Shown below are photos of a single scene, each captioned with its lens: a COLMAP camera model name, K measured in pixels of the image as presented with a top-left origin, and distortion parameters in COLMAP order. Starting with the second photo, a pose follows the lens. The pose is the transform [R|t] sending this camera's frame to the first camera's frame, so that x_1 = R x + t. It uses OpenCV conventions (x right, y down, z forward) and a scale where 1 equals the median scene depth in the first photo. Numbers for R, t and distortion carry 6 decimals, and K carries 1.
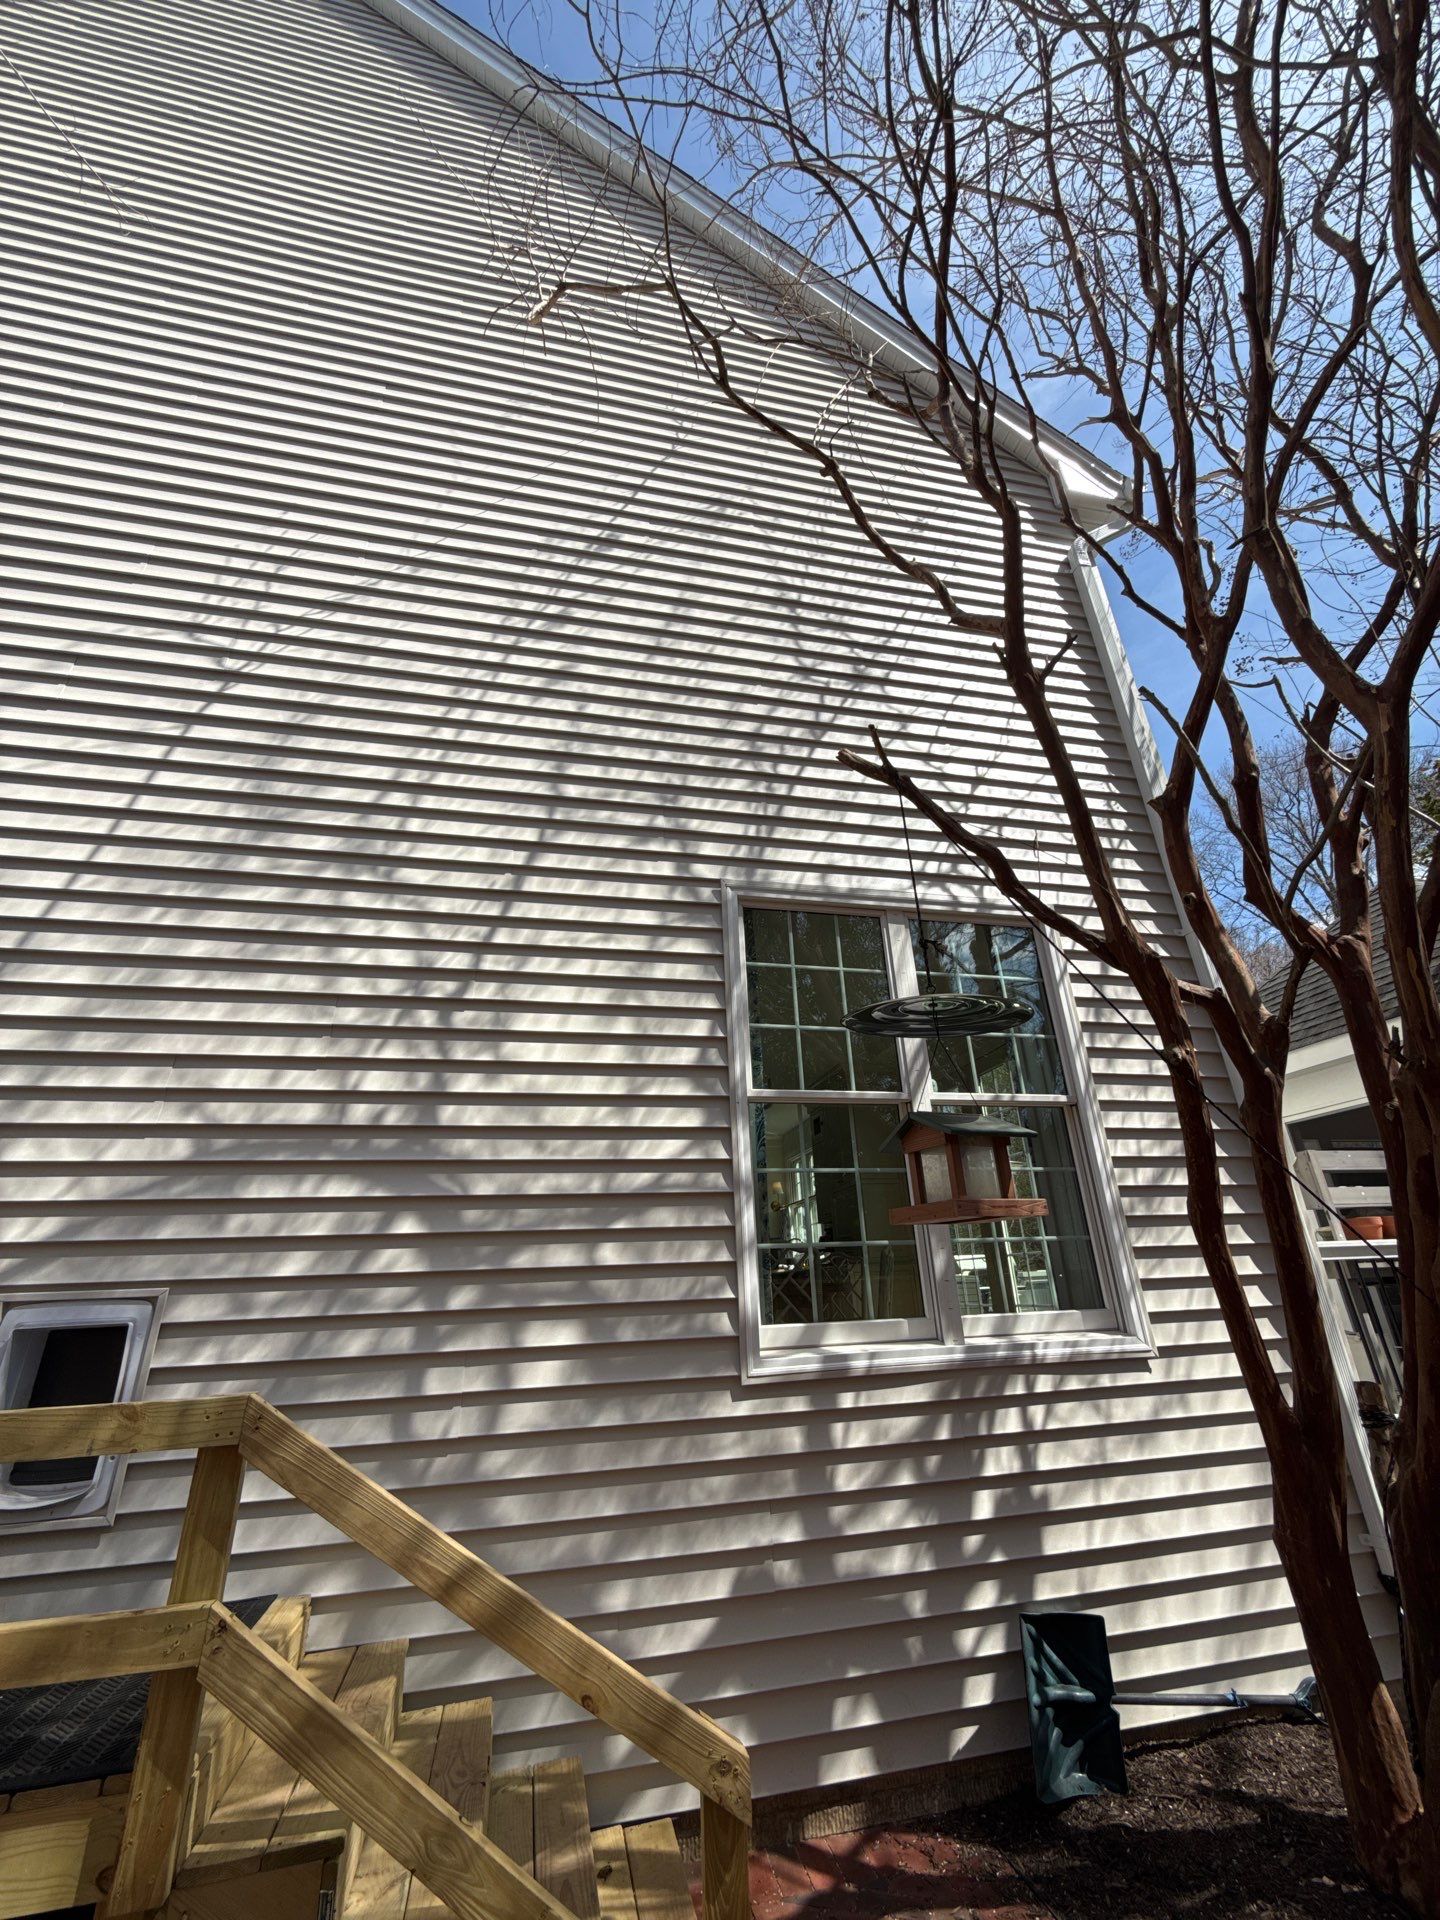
lens RADIAL K [[766.5, 0, 718.6], [0, 766.5, 966.3], [0, 0, 1]] dist [-0.002301, -0.000009]
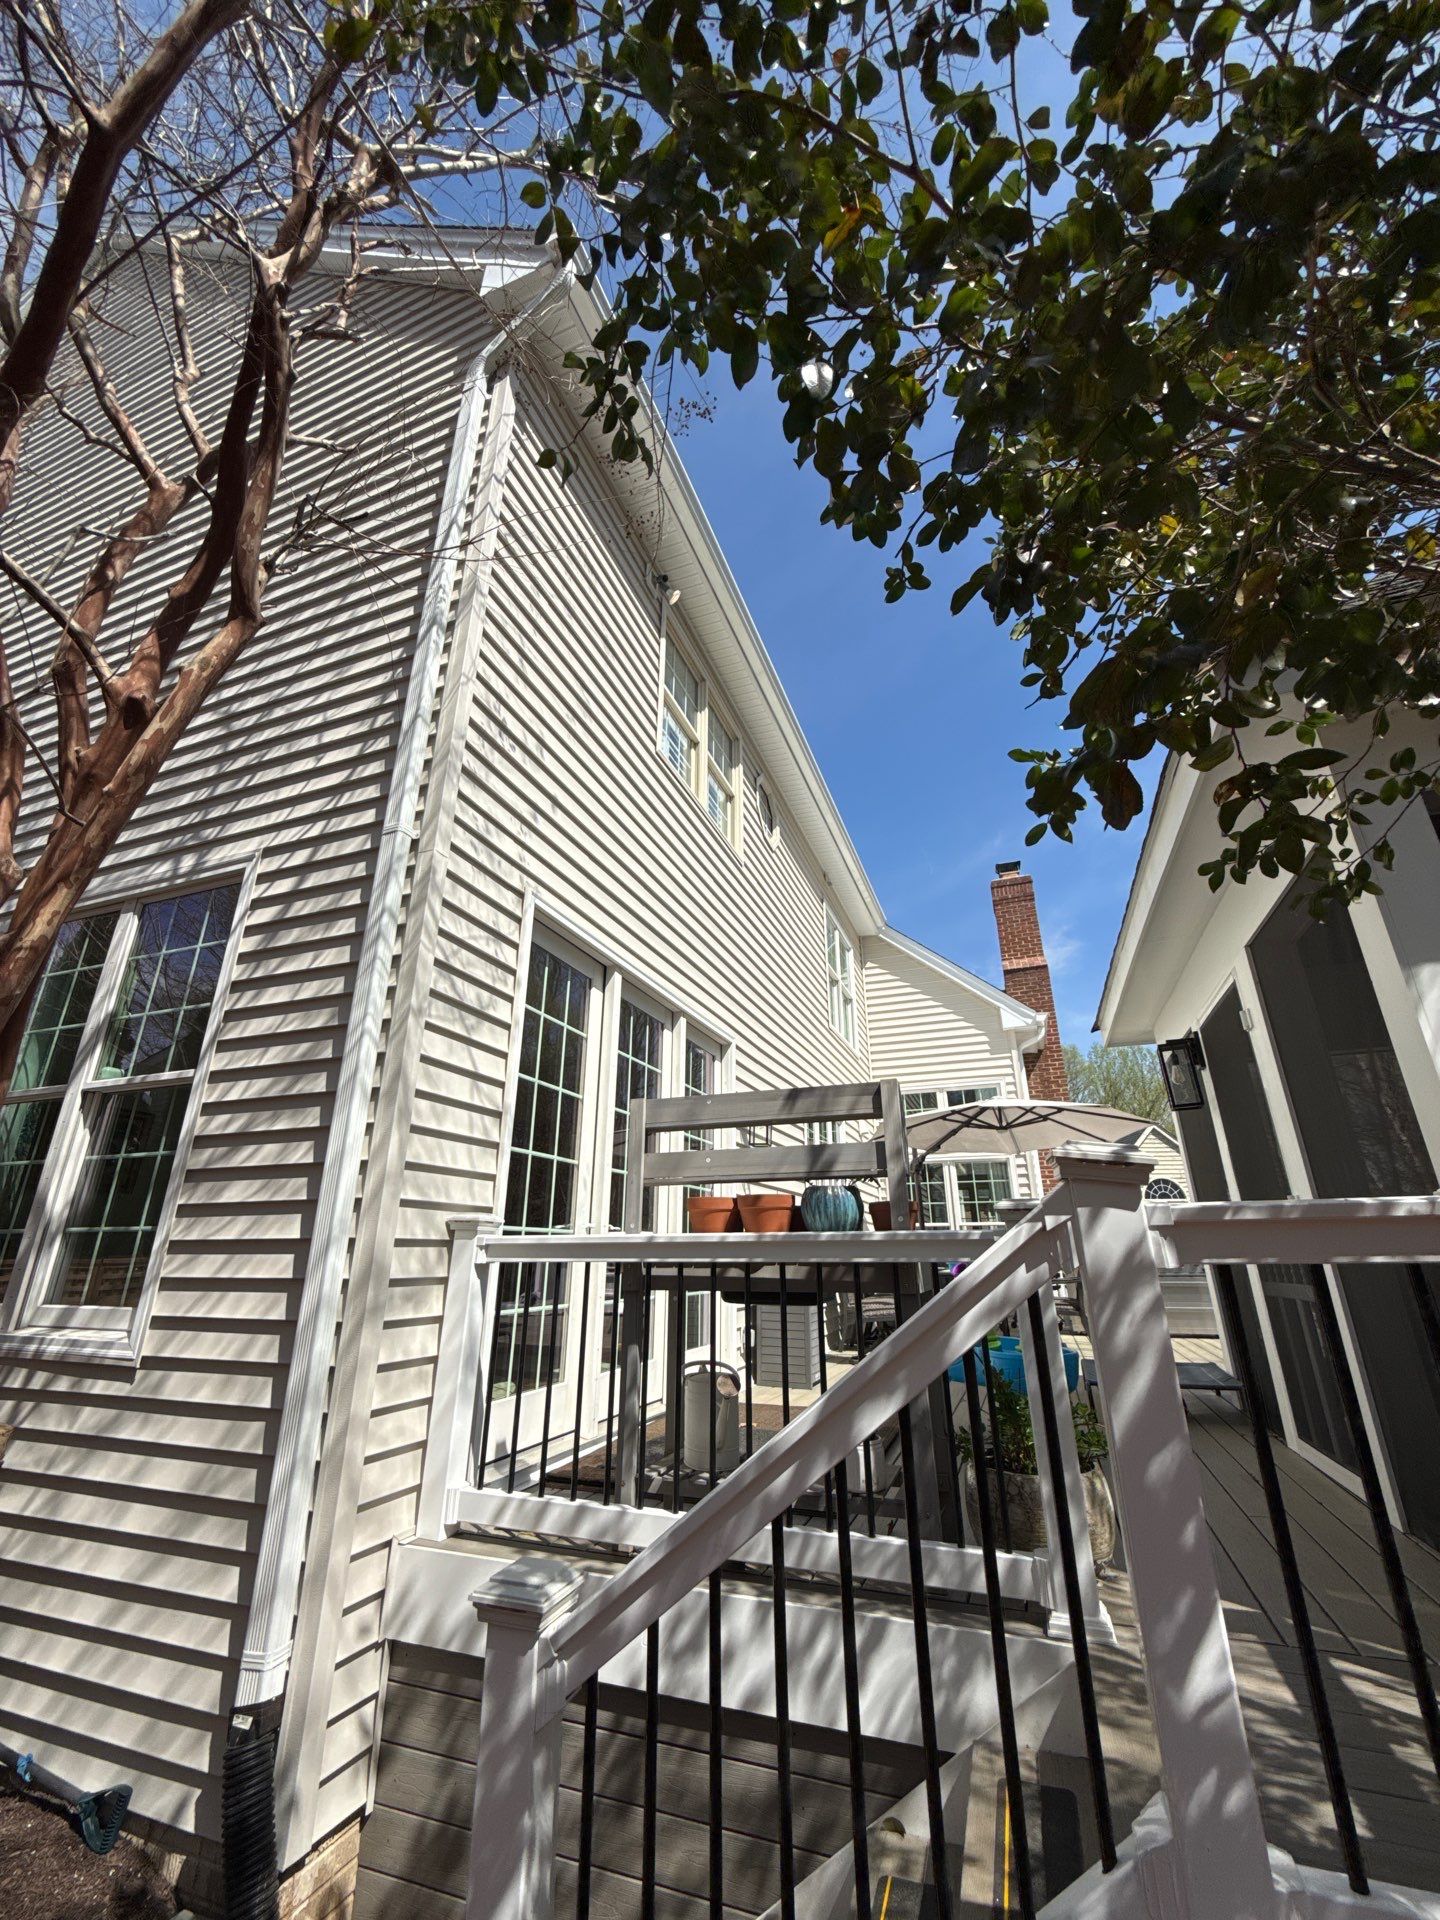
lens RADIAL K [[766.5, 0, 718.5], [0, 766.5, 961.0], [0, 0, 1]] dist [-0.002301, -0.000009]
pose [[0.829976, -0.169073, -0.531558, 1.091439], [0.192669, 0.981199, -0.011256, 0.129094], [0.523468, -0.093072, 0.846947, 0.431696]]
